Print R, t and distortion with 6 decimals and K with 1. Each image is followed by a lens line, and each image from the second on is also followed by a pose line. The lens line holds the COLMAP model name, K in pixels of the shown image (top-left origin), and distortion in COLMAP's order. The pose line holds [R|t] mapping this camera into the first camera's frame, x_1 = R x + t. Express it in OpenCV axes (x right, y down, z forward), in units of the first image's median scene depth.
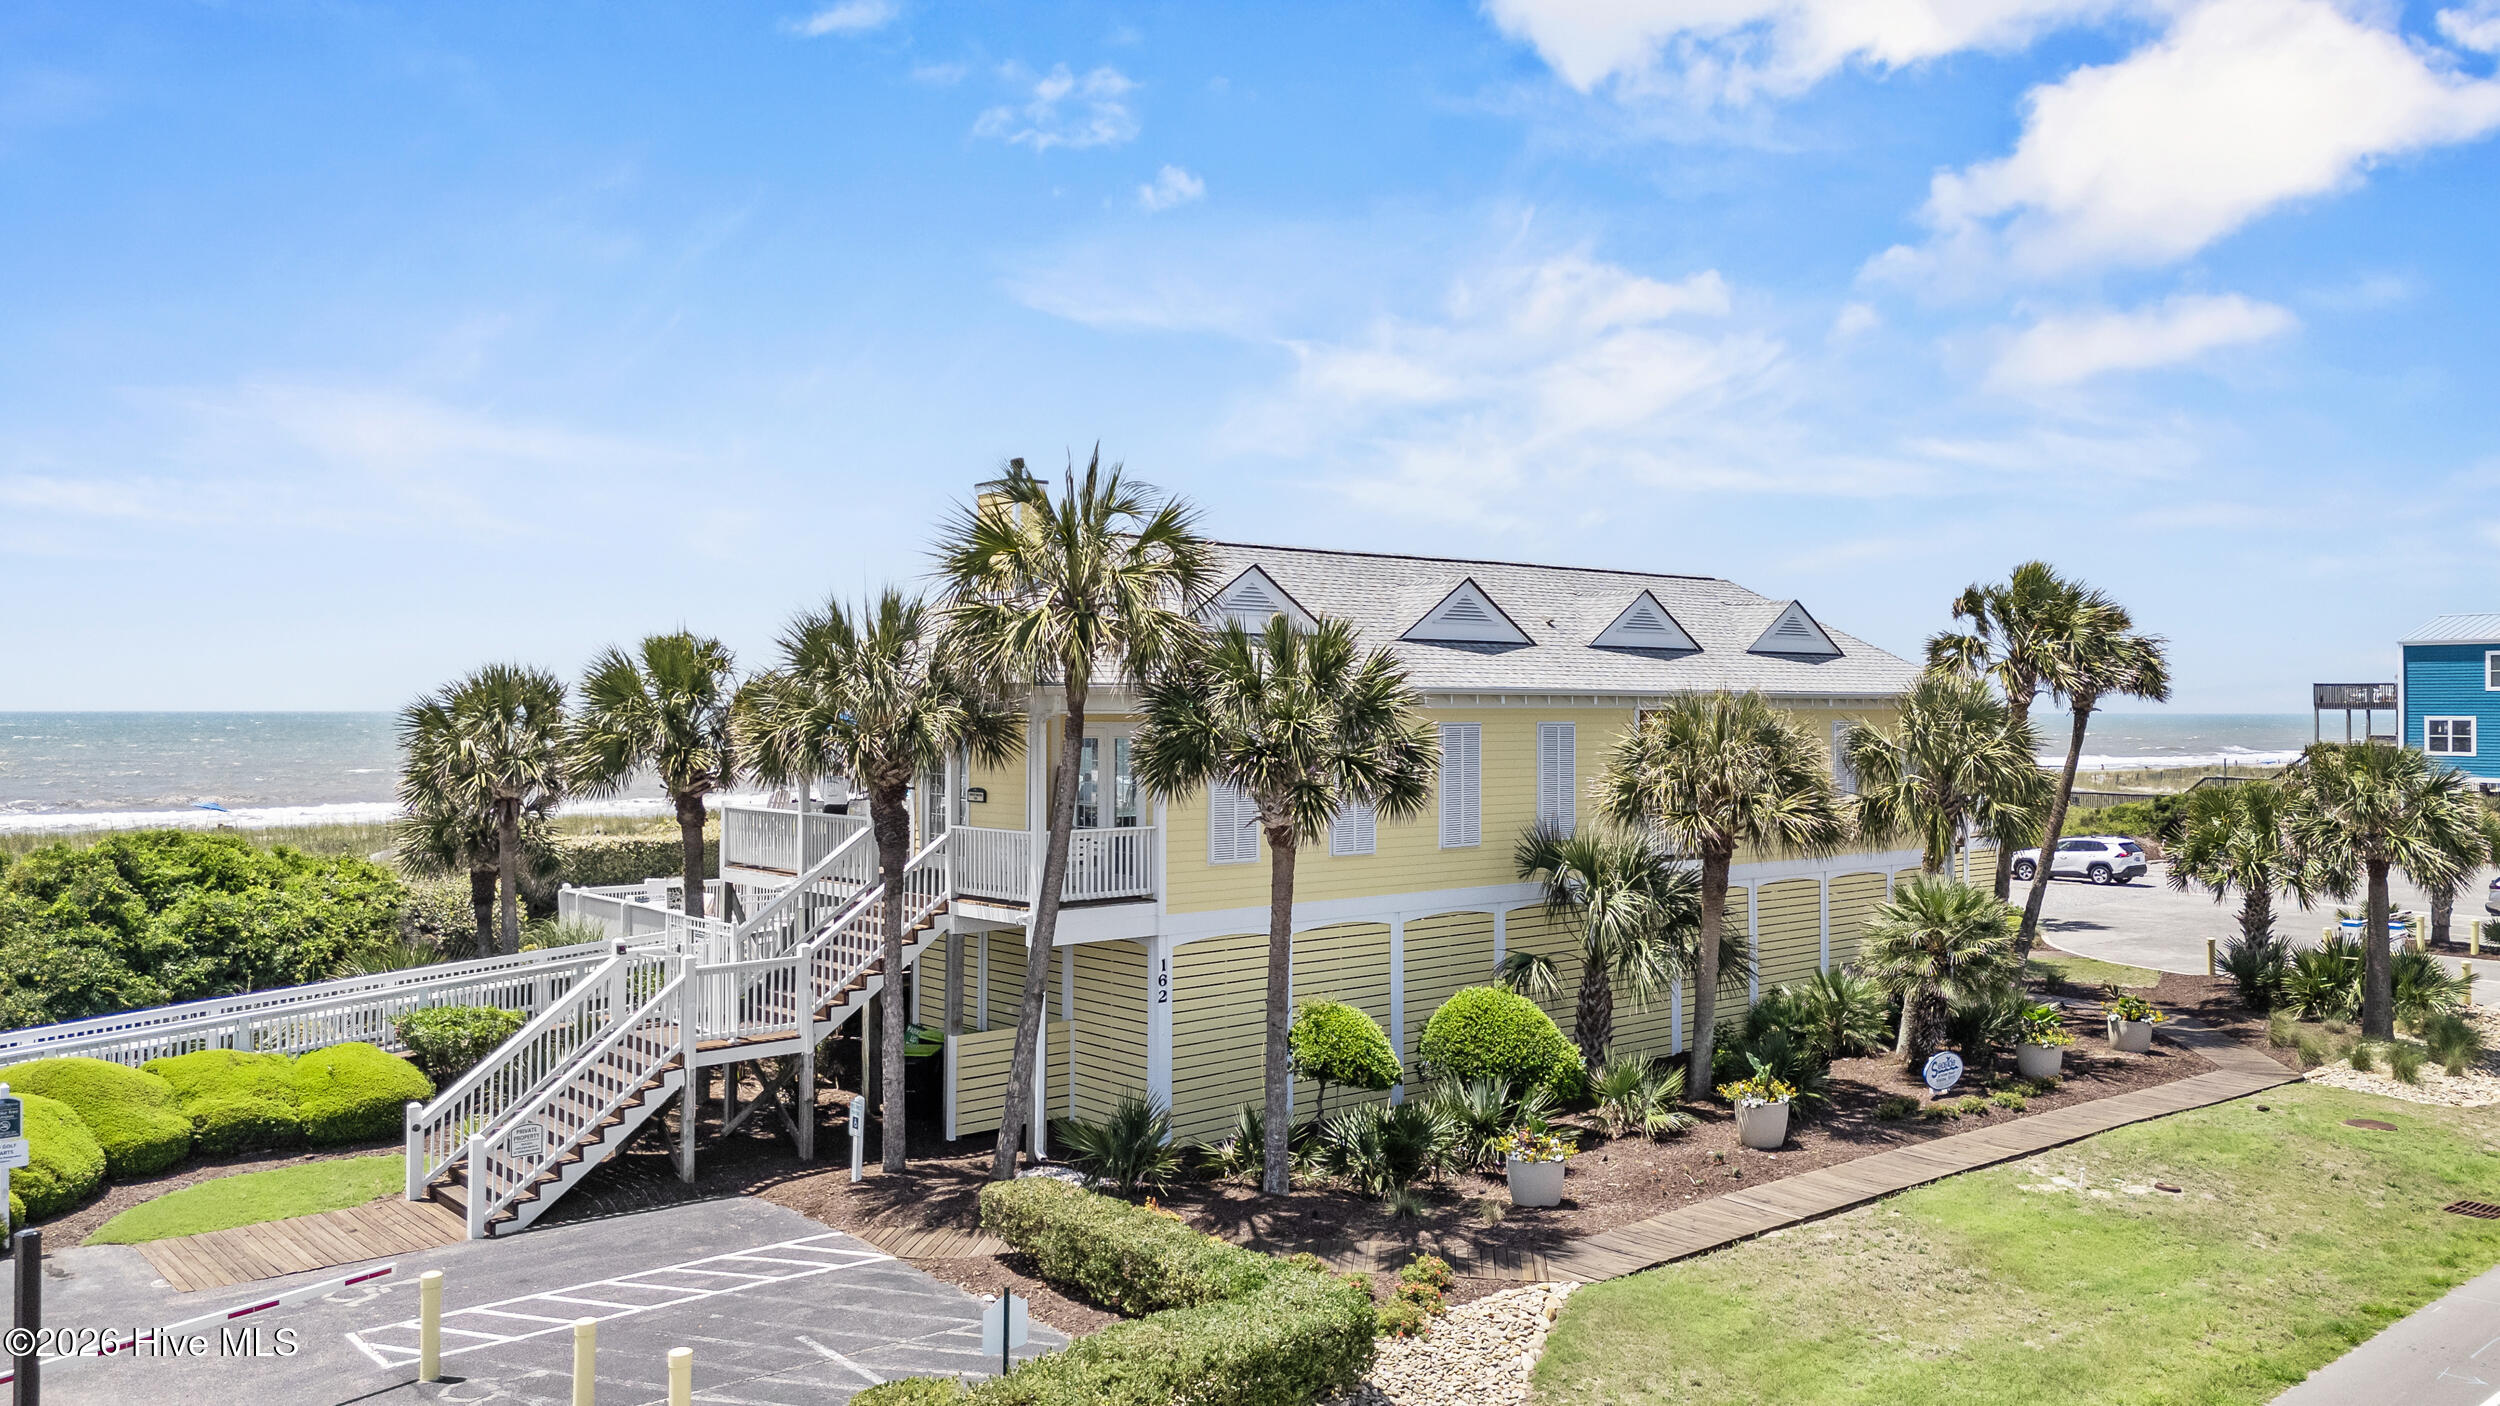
lens RADIAL K [[1782.4, 0, 1250.0], [0, 1782.4, 703.0], [0, 0, 1]] dist [0.059253, -0.044431]
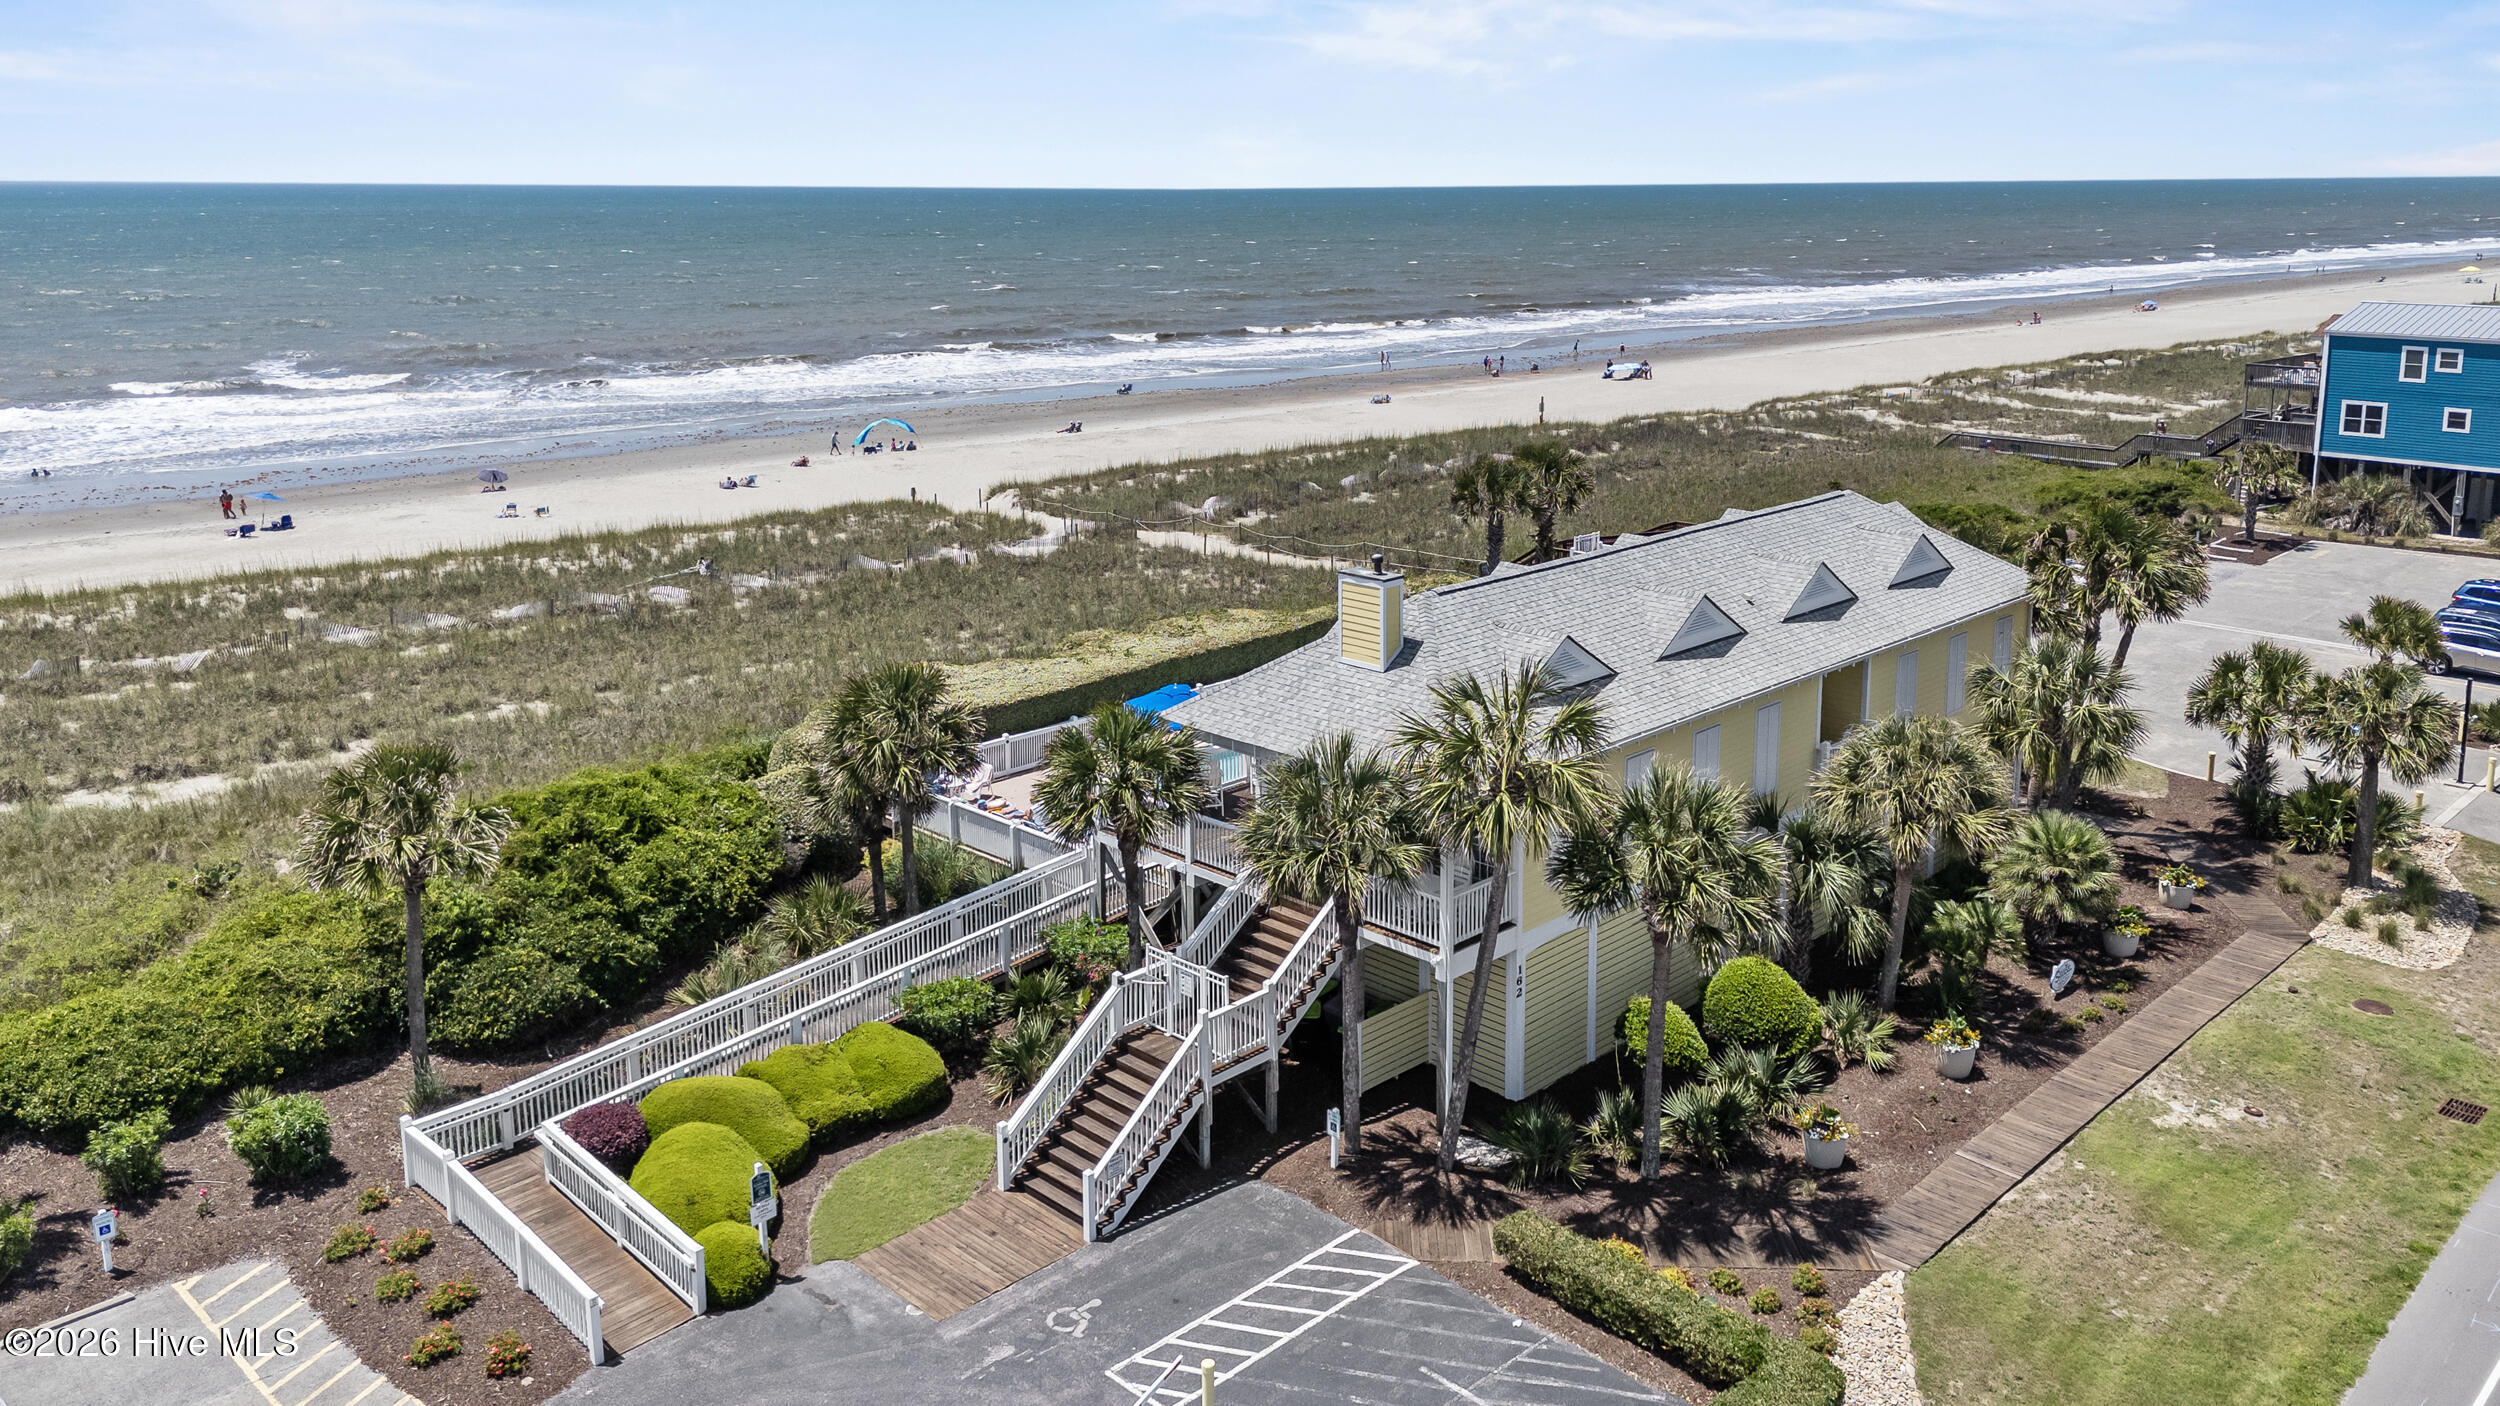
lens RADIAL K [[1818.8, 0, 1249.2], [0, 1818.8, 494.3], [0, 0, 1]] dist [0.076062, -0.054421]
pose [[0.997112, -0.018097, 0.073759, -0.349721], [0.005418, 0.985672, 0.168586, -0.435490], [-0.075753, -0.167699, 0.982923, -0.254985]]
